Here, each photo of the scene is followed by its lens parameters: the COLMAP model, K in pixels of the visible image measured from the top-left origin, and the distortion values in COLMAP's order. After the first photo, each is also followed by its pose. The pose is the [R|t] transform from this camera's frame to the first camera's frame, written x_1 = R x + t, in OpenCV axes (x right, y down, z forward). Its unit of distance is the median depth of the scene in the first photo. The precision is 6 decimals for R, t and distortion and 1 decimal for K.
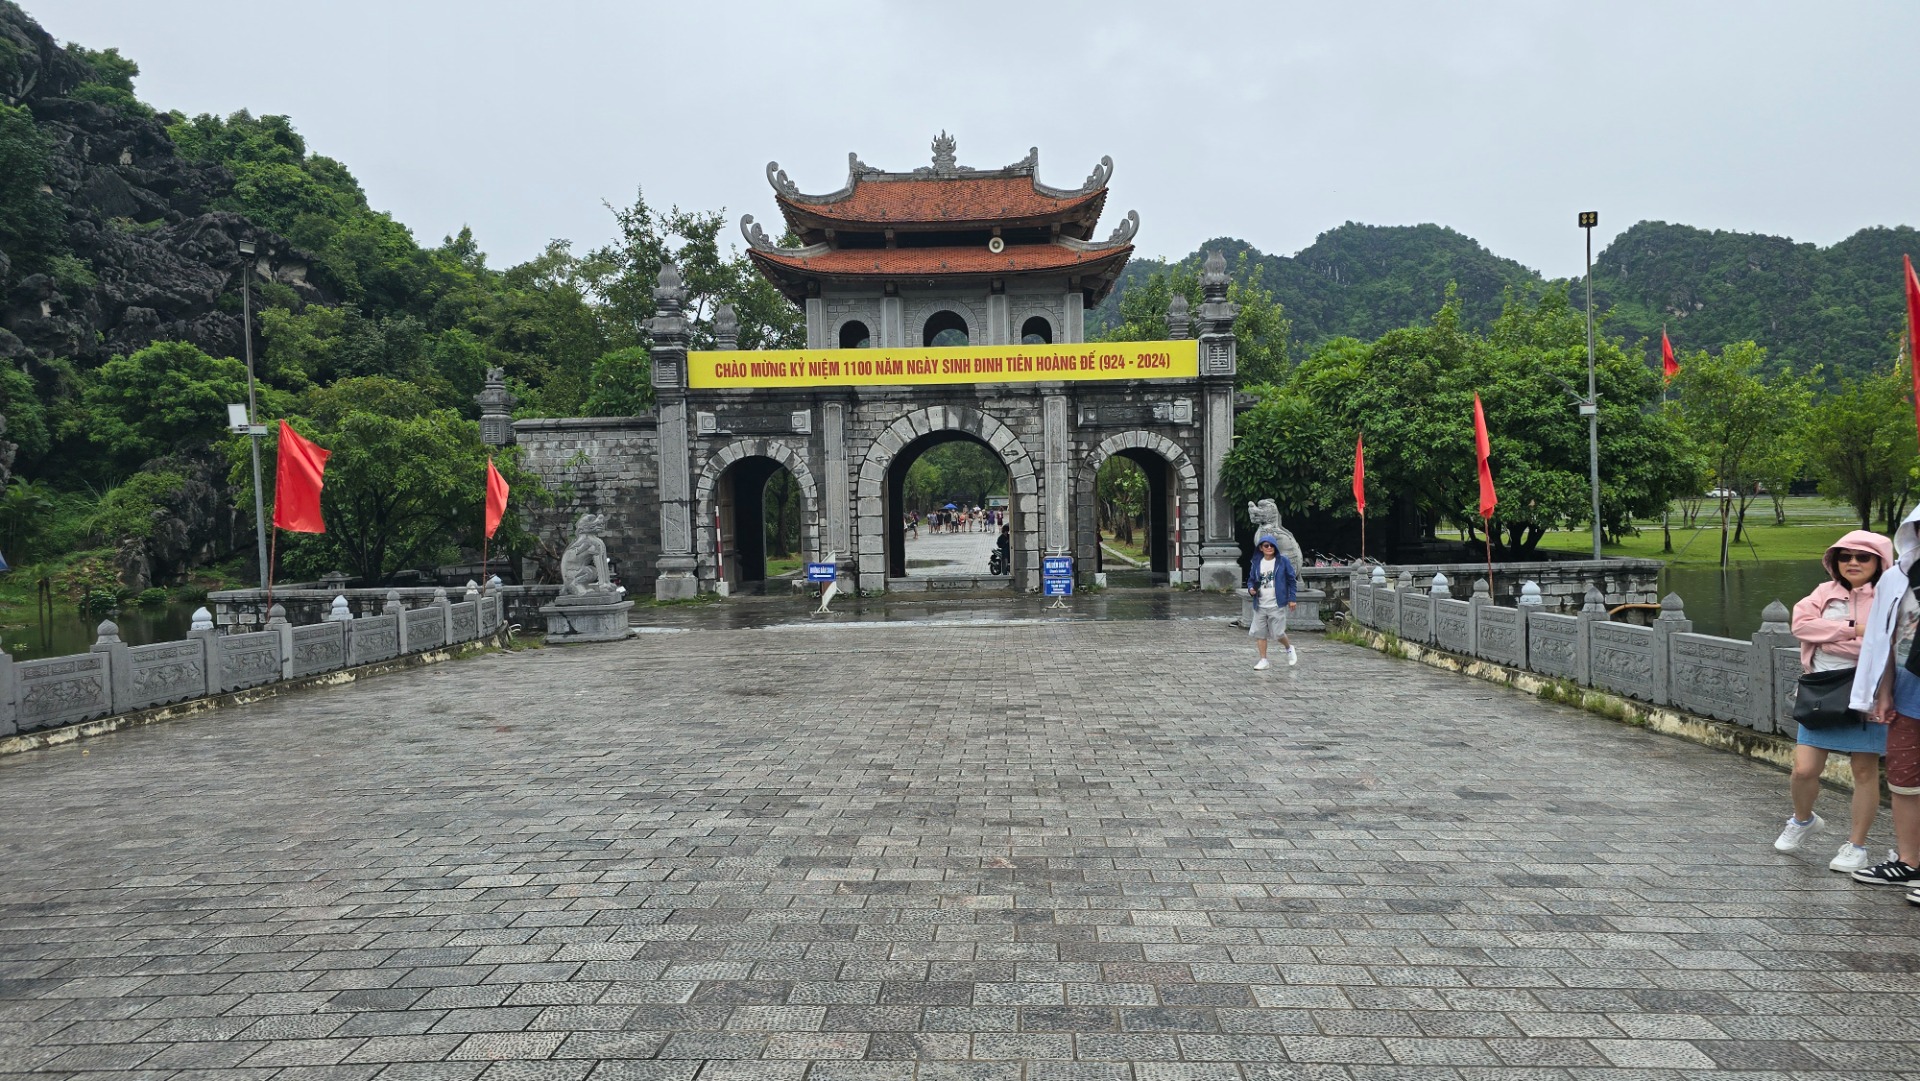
lens RADIAL K [[1303.5, 0, 960.0], [0, 1303.5, 540.5], [0, 0, 1]] dist [0.076963, -0.000147]
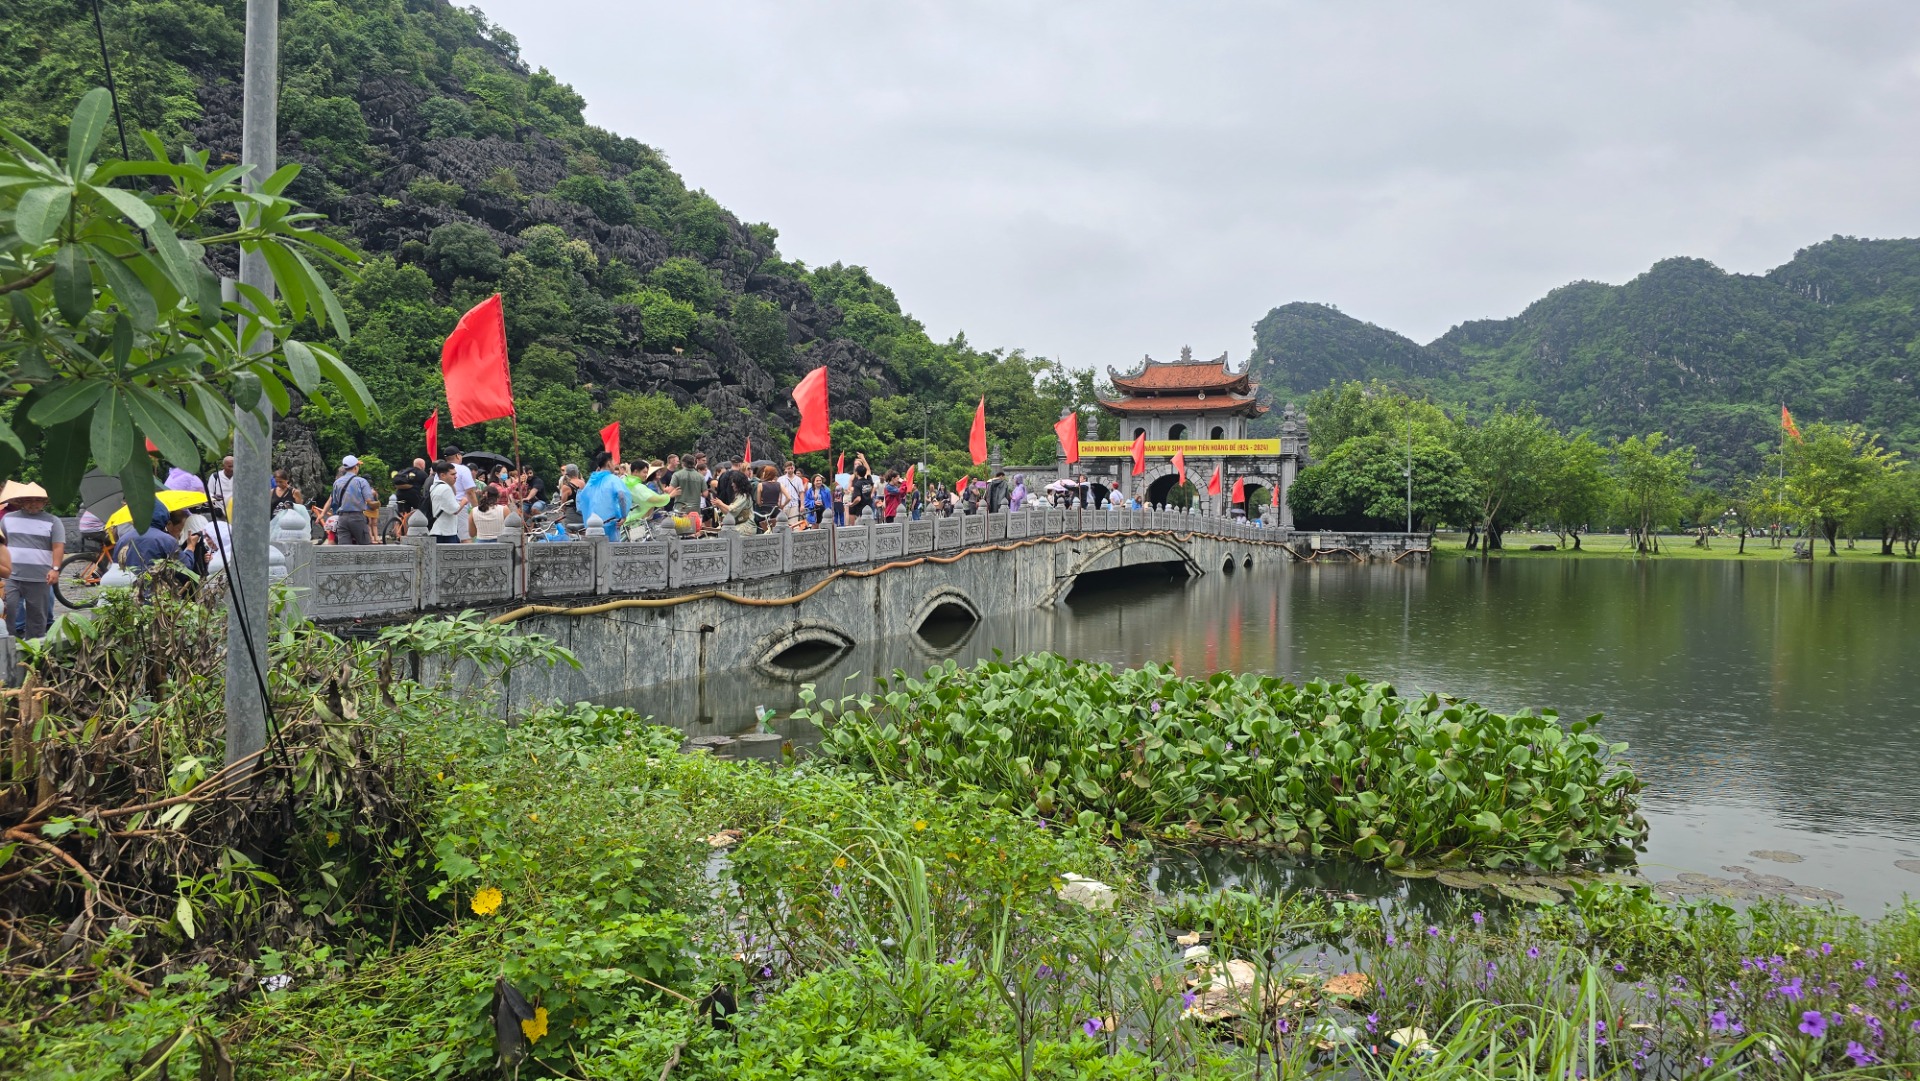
lens RADIAL K [[1303.5, 0, 960.0], [0, 1303.5, 540.5], [0, 0, 1]] dist [0.076963, -0.000147]
pose [[0.948018, 0.040834, -0.315585, 0.350503], [-0.045275, 0.998952, -0.006749, 0.066395], [0.314978, 0.020686, 0.948873, -1.302415]]
